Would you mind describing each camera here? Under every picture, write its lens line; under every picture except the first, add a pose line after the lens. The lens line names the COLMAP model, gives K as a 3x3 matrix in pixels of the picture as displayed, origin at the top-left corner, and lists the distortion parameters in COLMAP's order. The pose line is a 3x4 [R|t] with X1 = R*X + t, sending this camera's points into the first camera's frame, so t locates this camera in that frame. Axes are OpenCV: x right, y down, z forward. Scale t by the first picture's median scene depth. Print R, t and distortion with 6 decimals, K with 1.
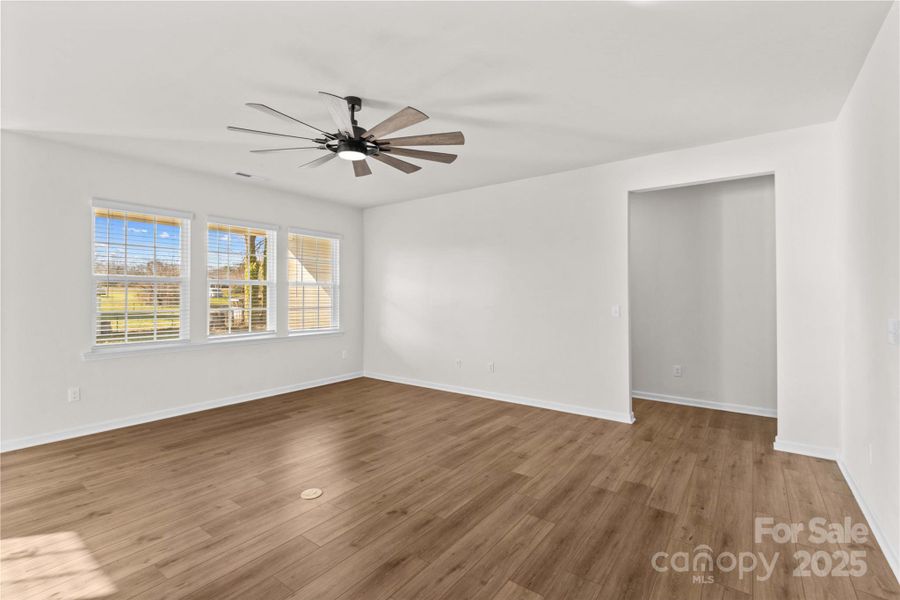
lens RADIAL K [[411.7, 0, 407.7], [0, 411.7, 293.4], [0, 0, 1]] dist [-0.000649, -0.000408]
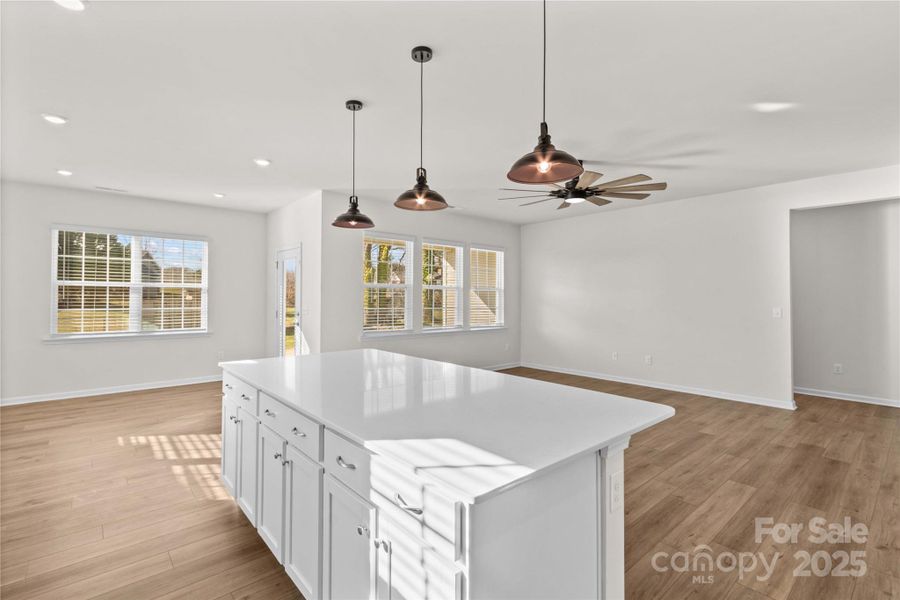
lens RADIAL K [[411.7, 0, 407.7], [0, 411.7, 293.4], [0, 0, 1]] dist [-0.000649, -0.000408]
pose [[0.979168, 0.003652, -0.203020, -0.348130], [-0.004885, 0.999973, -0.005577, -0.001224], [0.202994, 0.006453, 0.979159, -0.433743]]
